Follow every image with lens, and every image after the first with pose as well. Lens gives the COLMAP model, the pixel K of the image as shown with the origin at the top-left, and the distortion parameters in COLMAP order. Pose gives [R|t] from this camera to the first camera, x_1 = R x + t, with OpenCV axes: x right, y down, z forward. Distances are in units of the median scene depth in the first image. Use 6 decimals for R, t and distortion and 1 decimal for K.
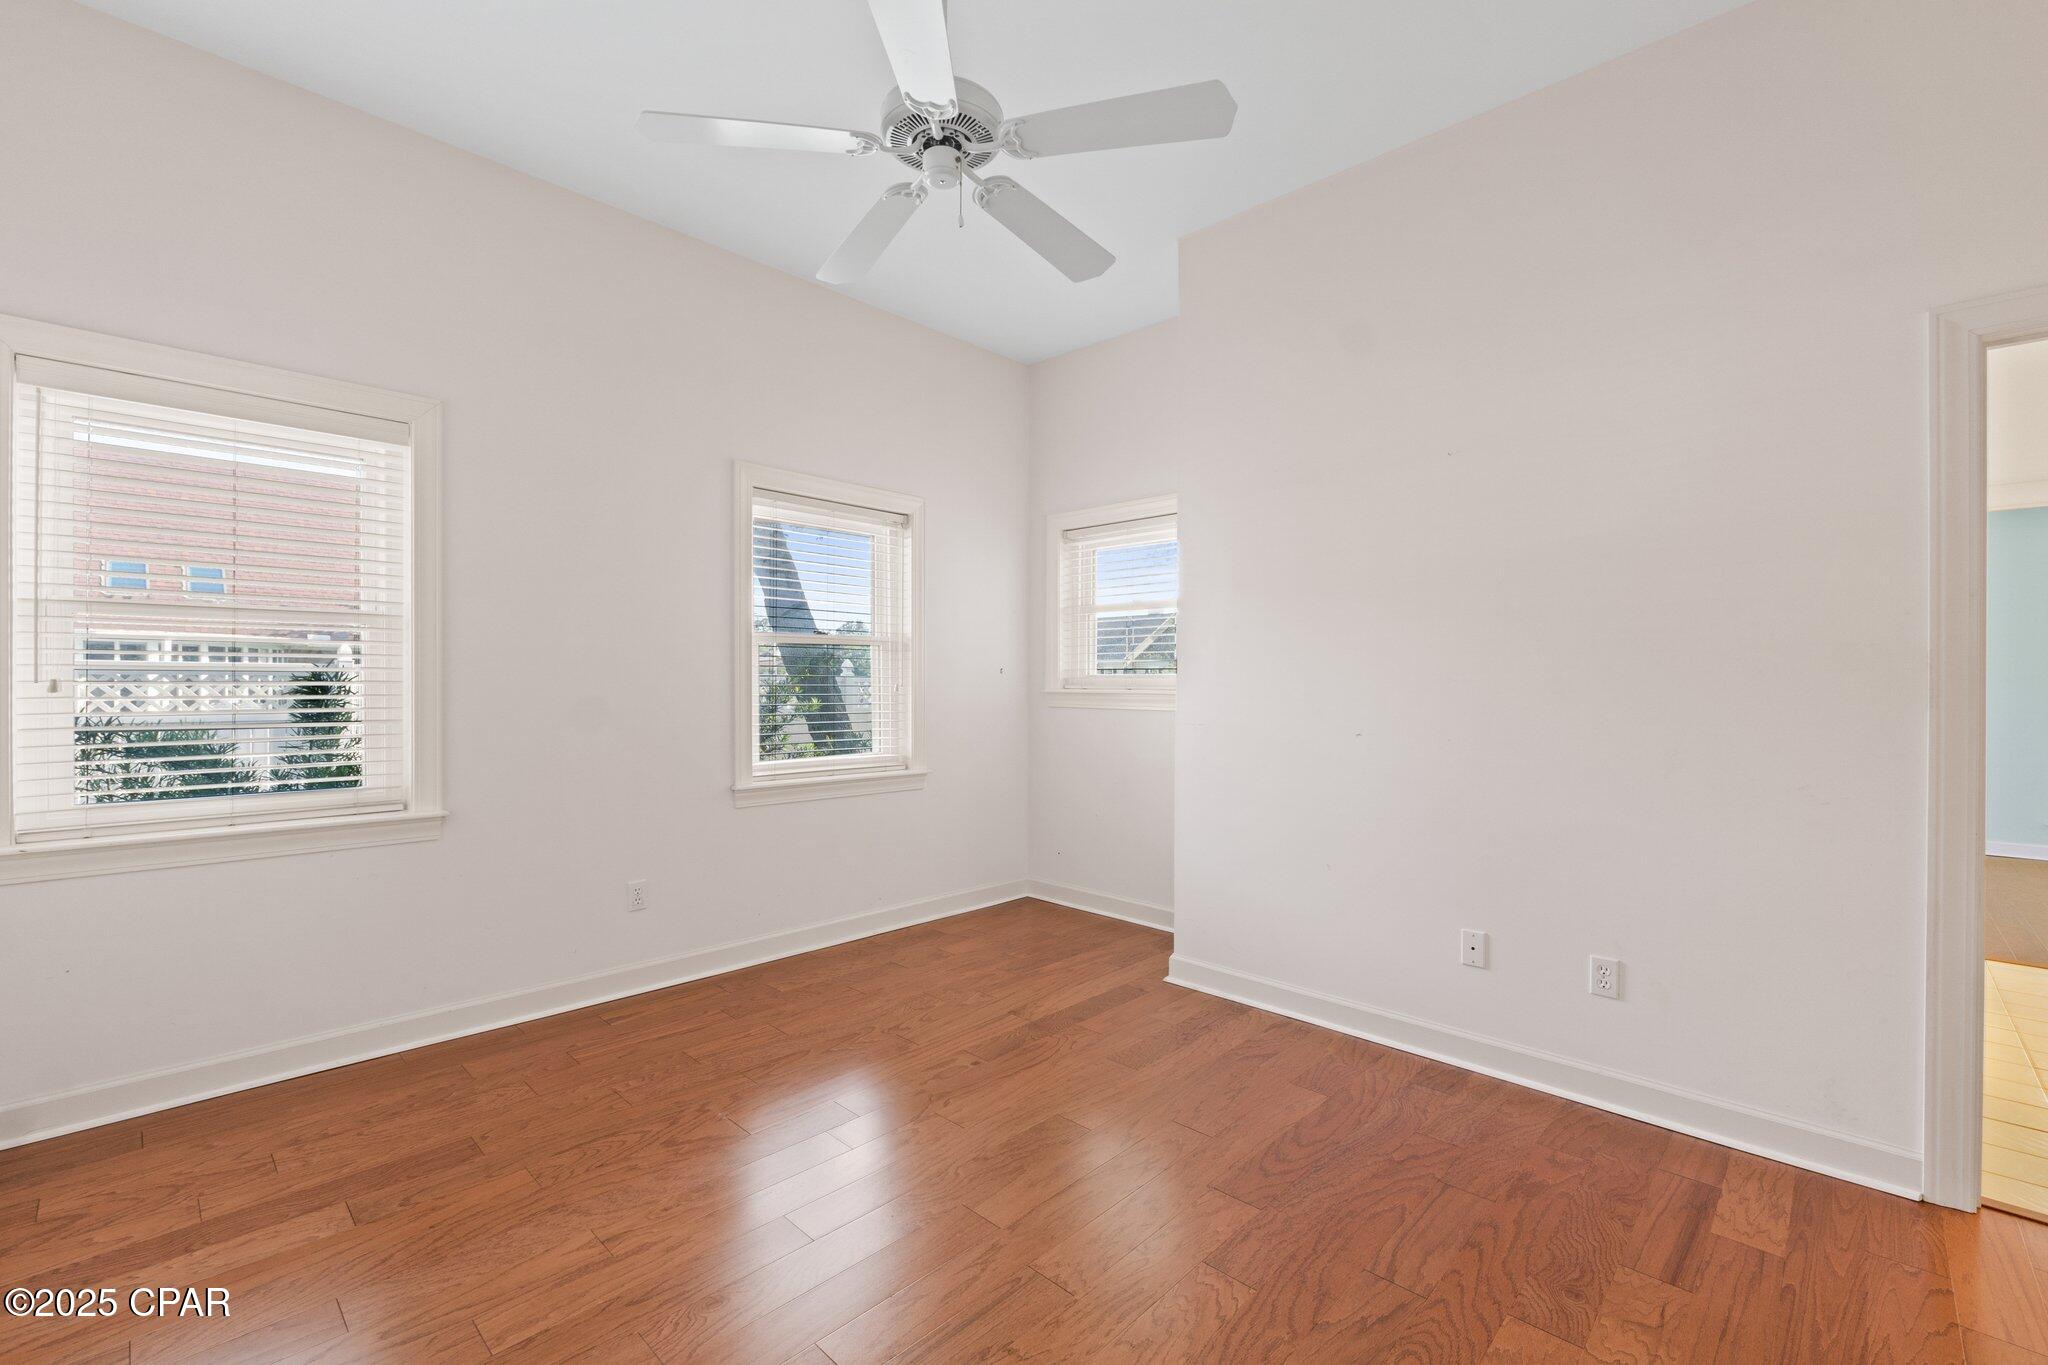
lens RADIAL K [[858.7, 0, 1006.3], [0, 858.7, 694.0], [0, 0, 1]] dist [-0.008371, -0.001139]
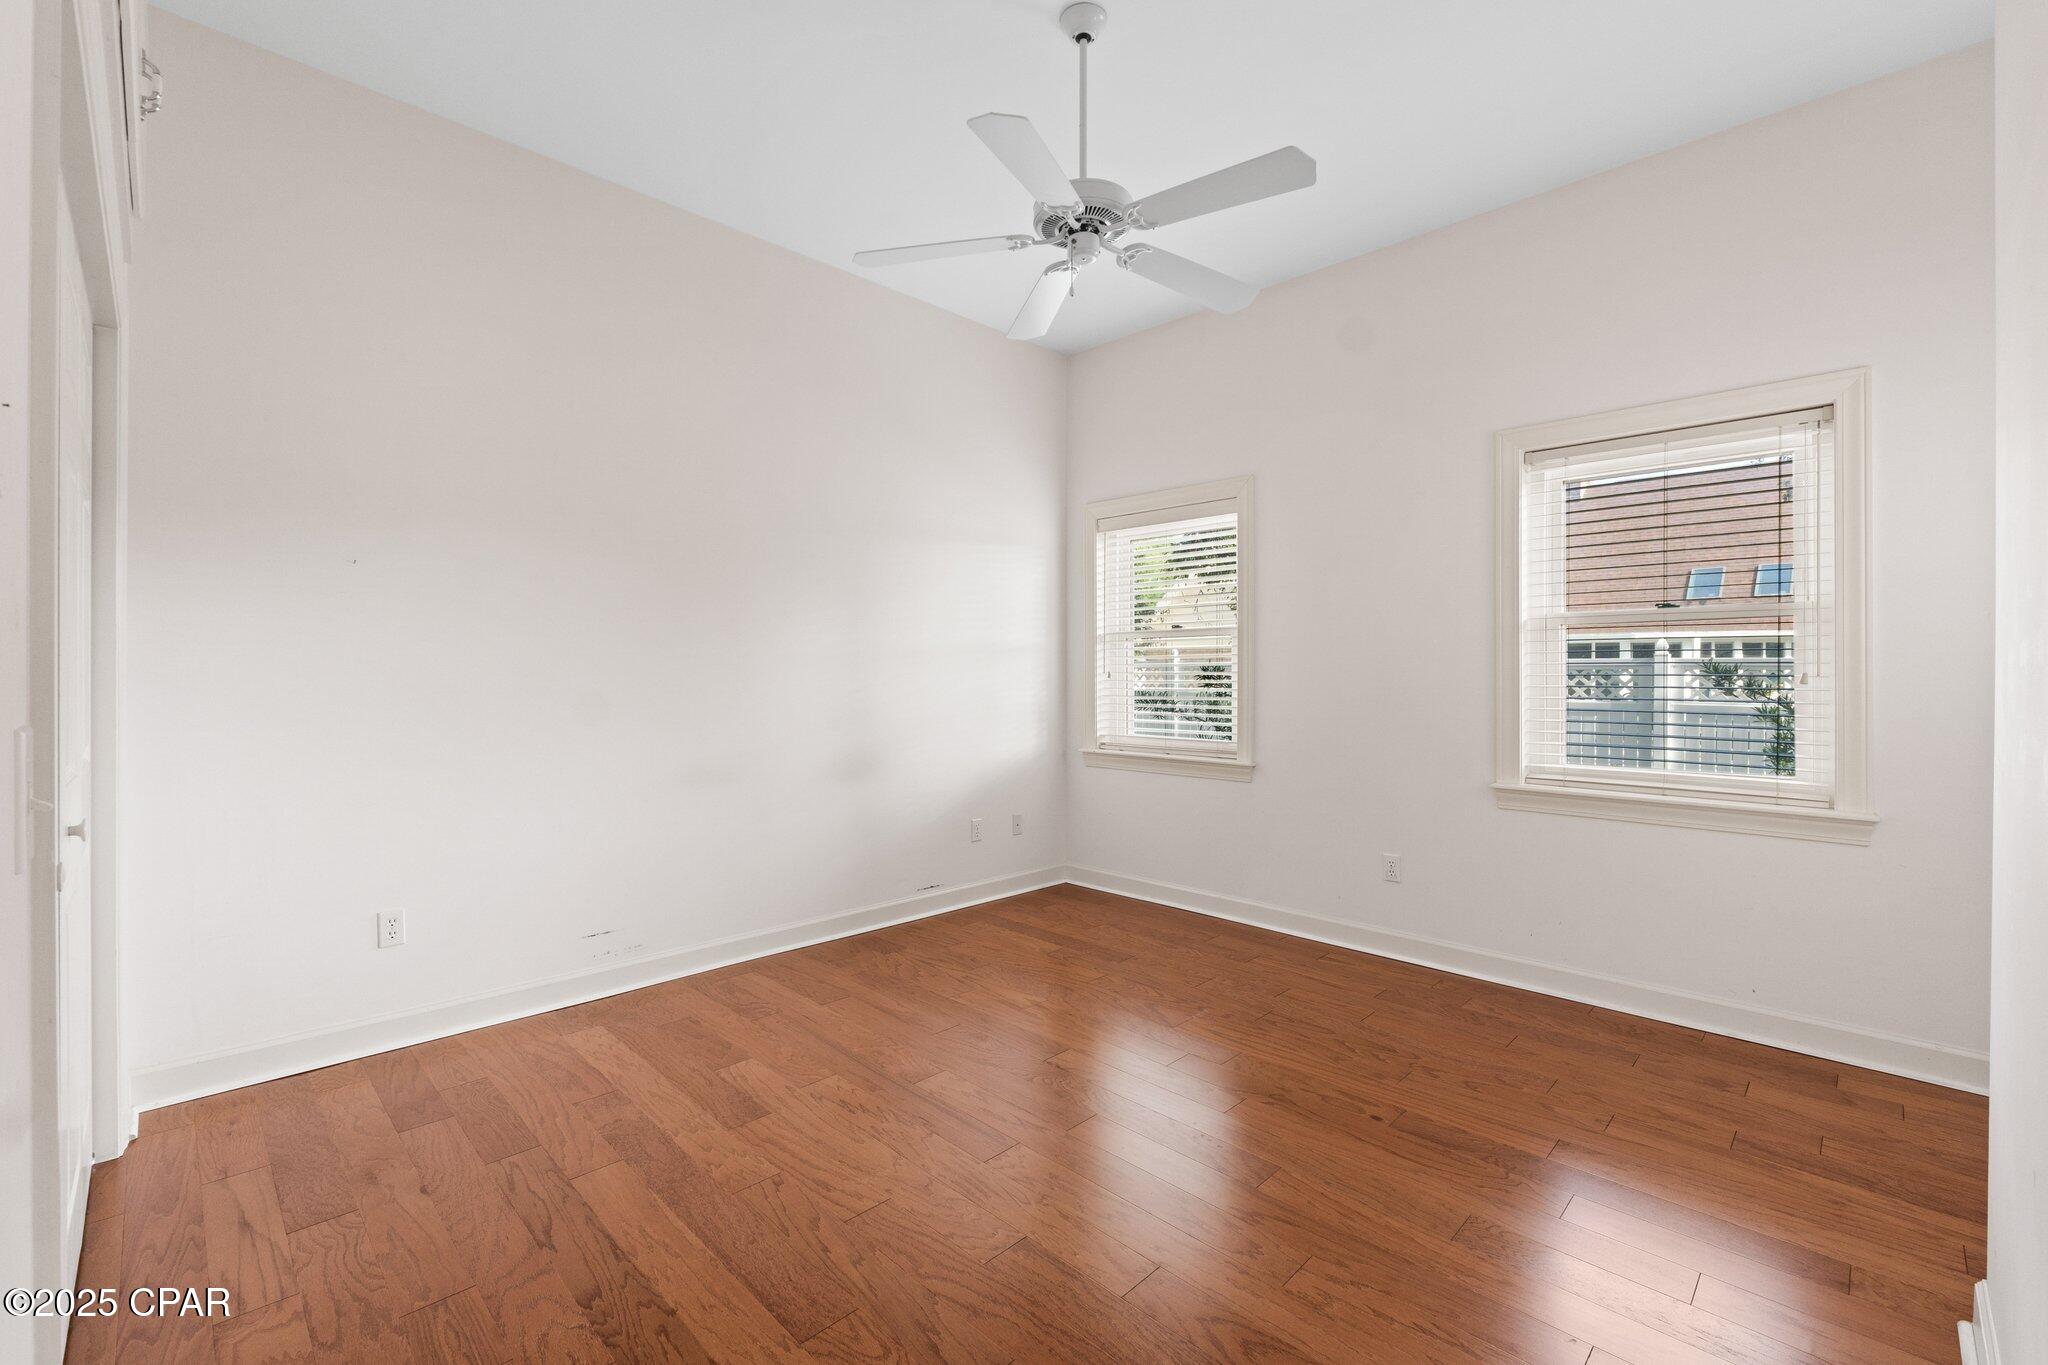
lens RADIAL K [[858.7, 0, 1010.5], [0, 858.7, 680.2], [0, 0, 1]] dist [-0.008371, -0.001139]
pose [[-0.009058, 0.002395, -0.999956, 0.644131], [-0.013876, 0.999901, 0.002521, 0.000656], [0.999863, 0.013898, -0.009023, 0.508164]]
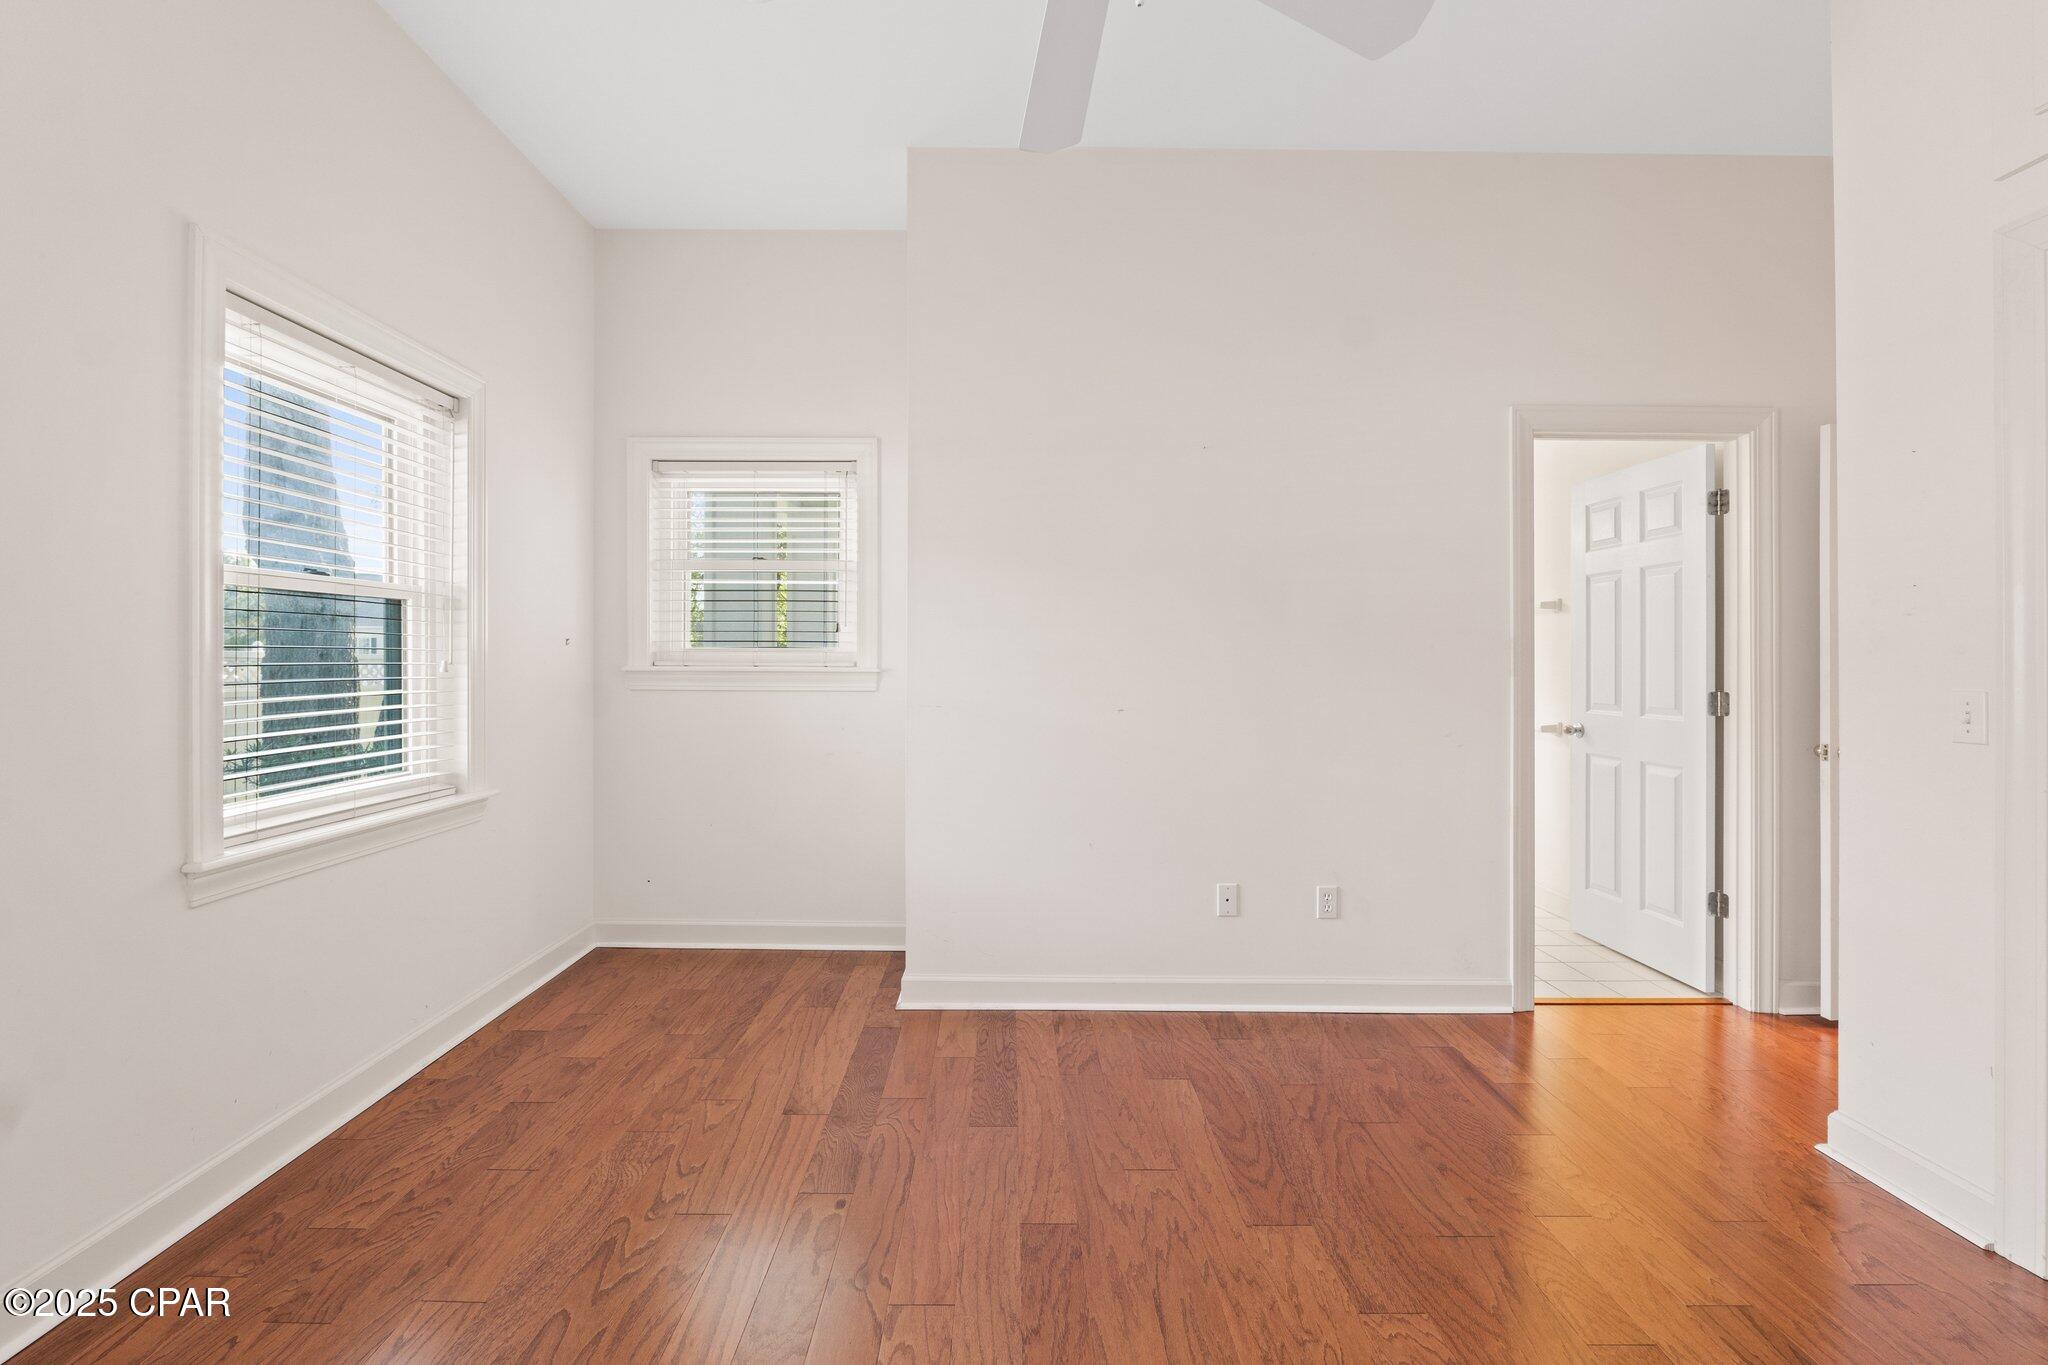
lens RADIAL K [[858.7, 0, 1006.3], [0, 858.7, 662.5], [0, 0, 1]] dist [-0.008371, -0.001139]
pose [[0.717506, -0.006201, 0.696525, -0.335654], [0.008771, 0.999962, -0.000132, -0.008582], [-0.696497, 0.006204, 0.717533, 0.318268]]
